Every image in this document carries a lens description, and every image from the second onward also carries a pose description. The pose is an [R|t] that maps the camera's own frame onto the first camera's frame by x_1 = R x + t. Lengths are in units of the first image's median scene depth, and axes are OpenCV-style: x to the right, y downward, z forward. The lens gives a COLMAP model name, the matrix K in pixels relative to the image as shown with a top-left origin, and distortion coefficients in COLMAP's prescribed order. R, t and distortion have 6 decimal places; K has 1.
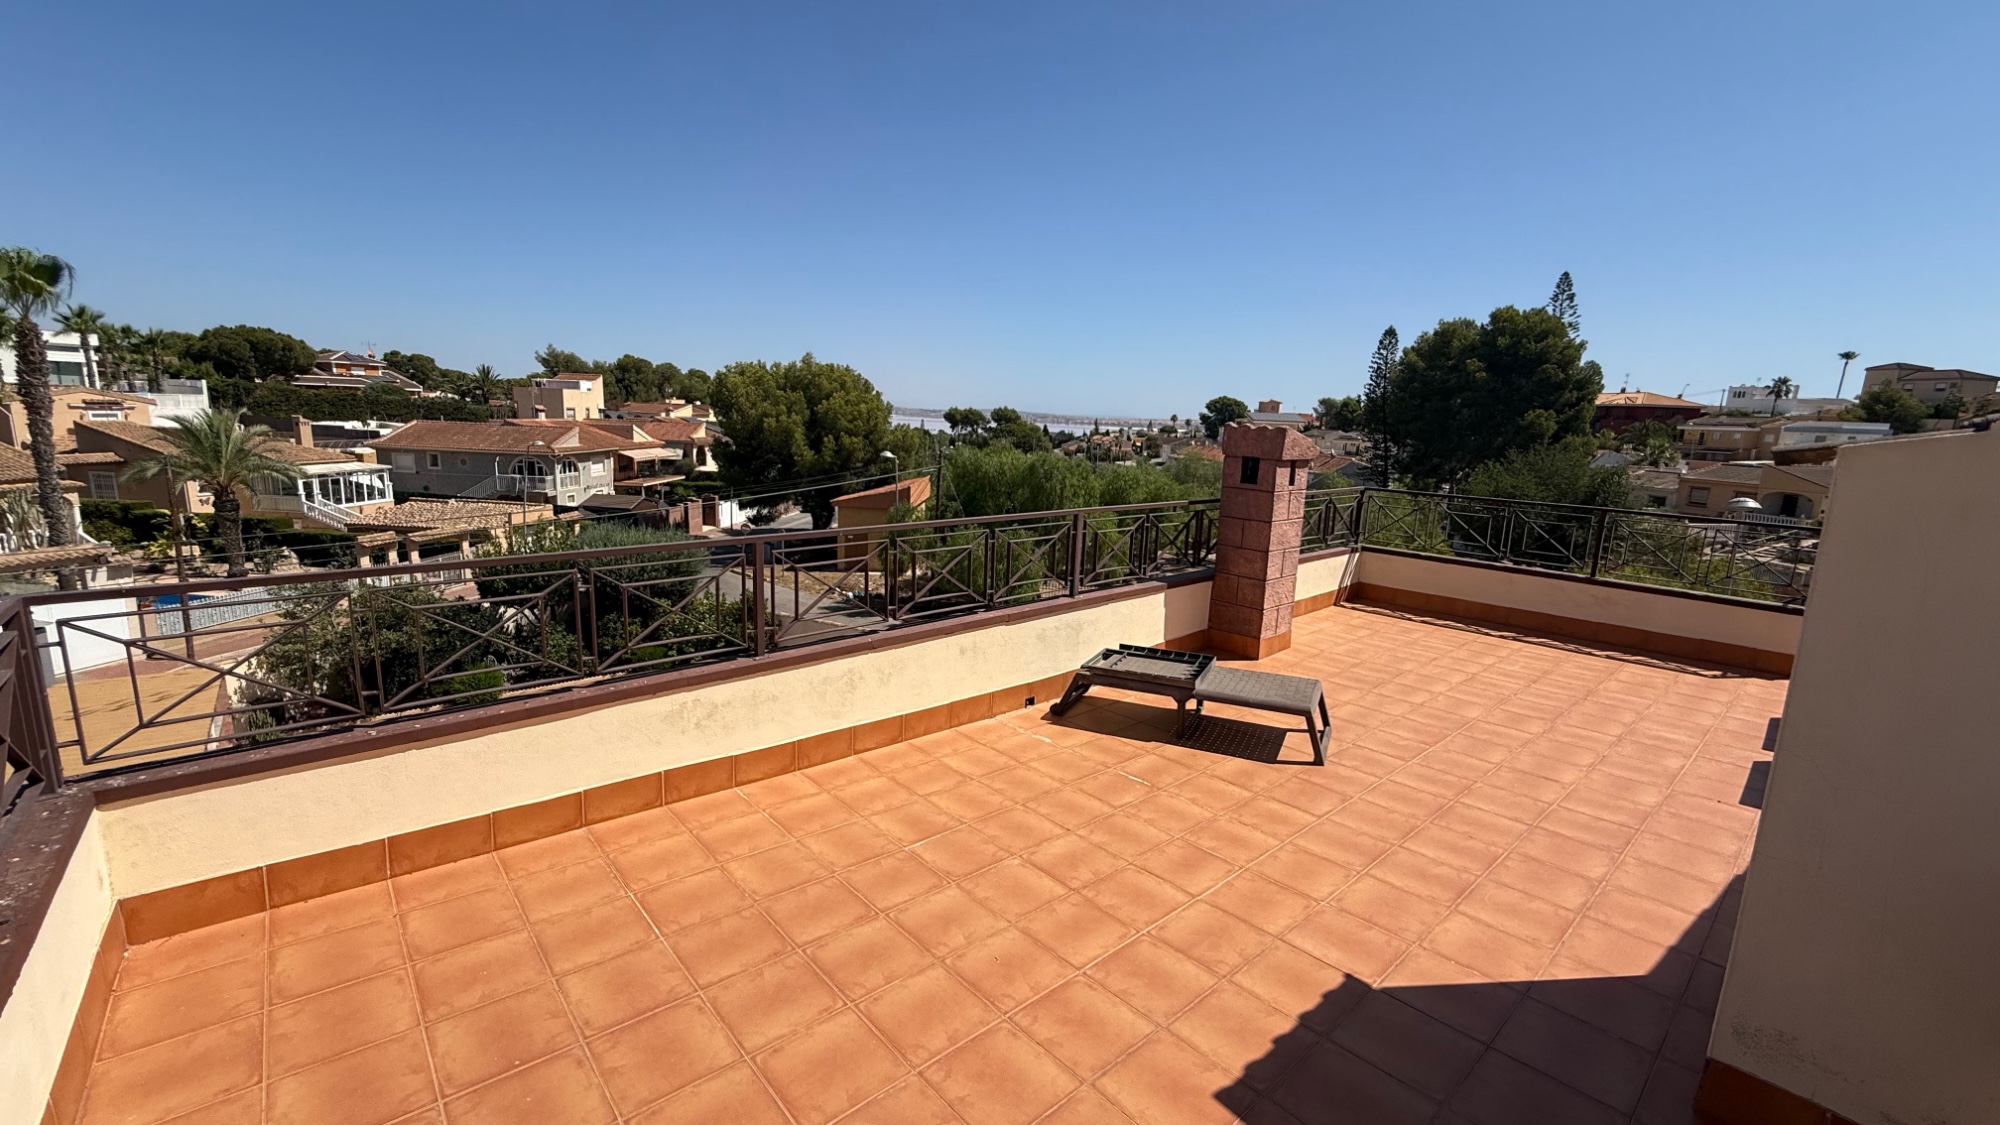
lens RADIAL K [[796.8, 0, 994.1], [0, 796.8, 565.1], [0, 0, 1]] dist [0.001183, -0.000517]
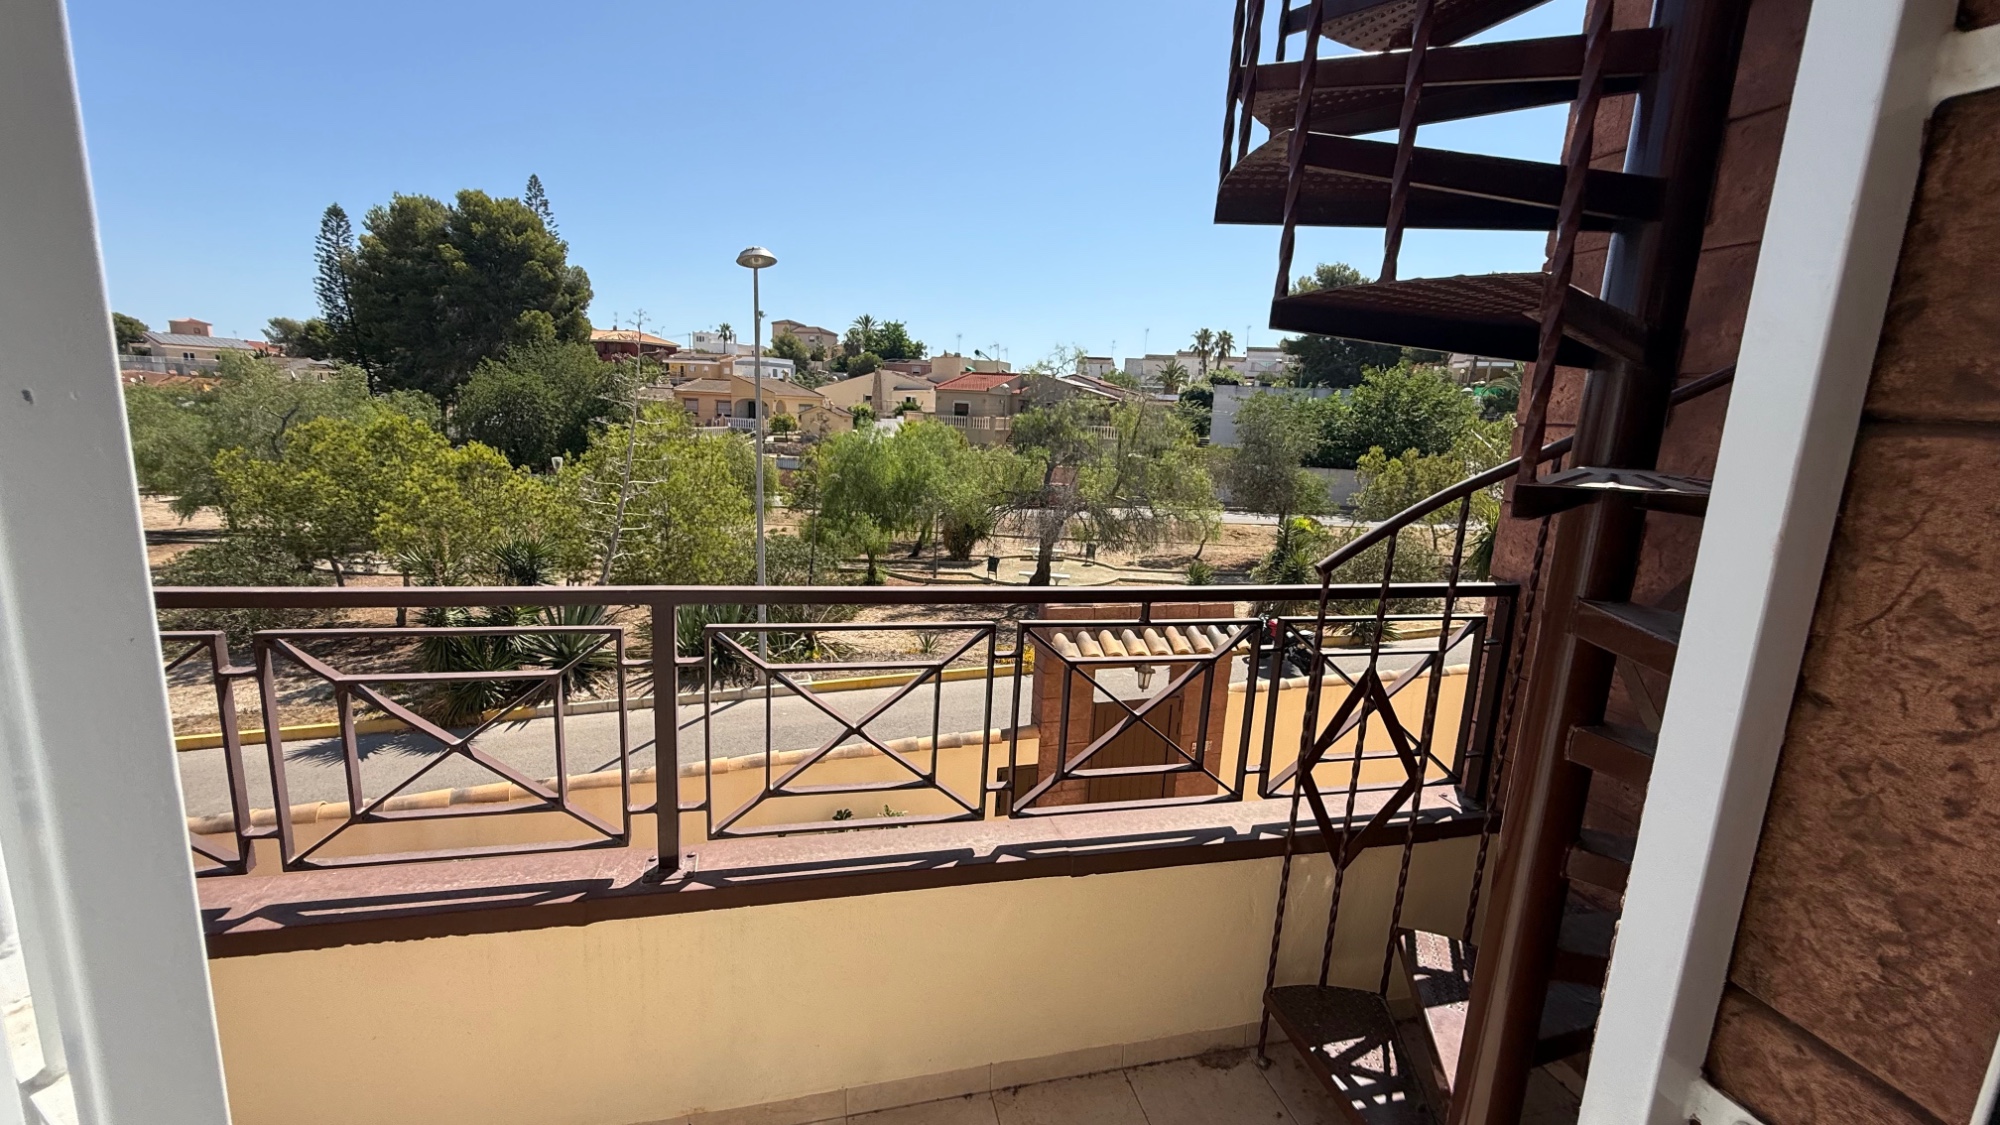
lens RADIAL K [[796.8, 0, 992.8], [0, 796.8, 560.6], [0, 0, 1]] dist [0.001183, -0.000517]
pose [[0.466854, -0.180679, 0.865680, 0.080286], [0.134779, 0.982007, 0.132273, 0.033266], [-0.874003, 0.054923, 0.482806, 0.107466]]
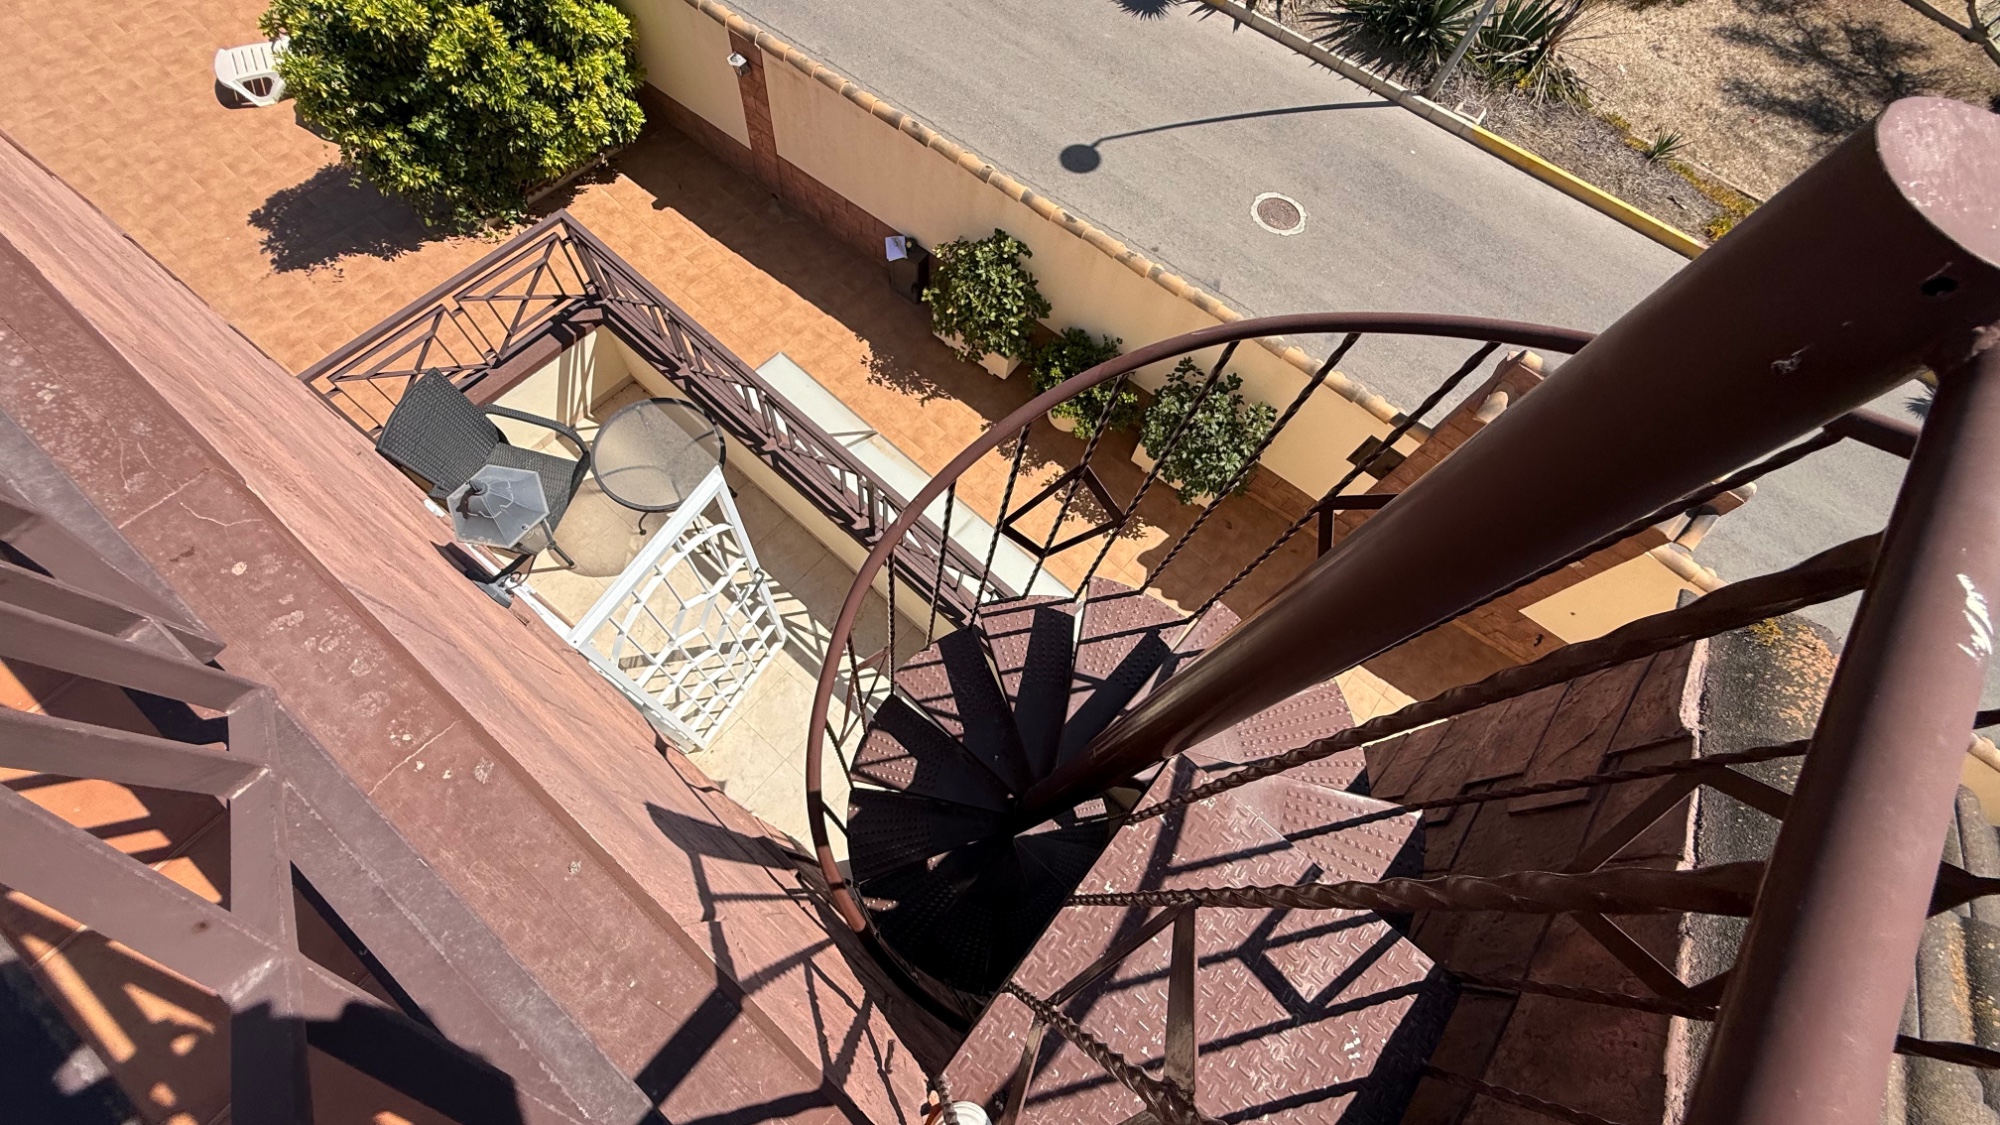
lens RADIAL K [[796.8, 0, 995.2], [0, 796.8, 564.1], [0, 0, 1]] dist [0.001183, -0.000517]
pose [[0.987307, -0.100683, 0.122833, 0.097564], [-0.049857, 0.537824, 0.841582, -0.007637], [-0.150795, -0.837023, 0.525978, 0.092766]]
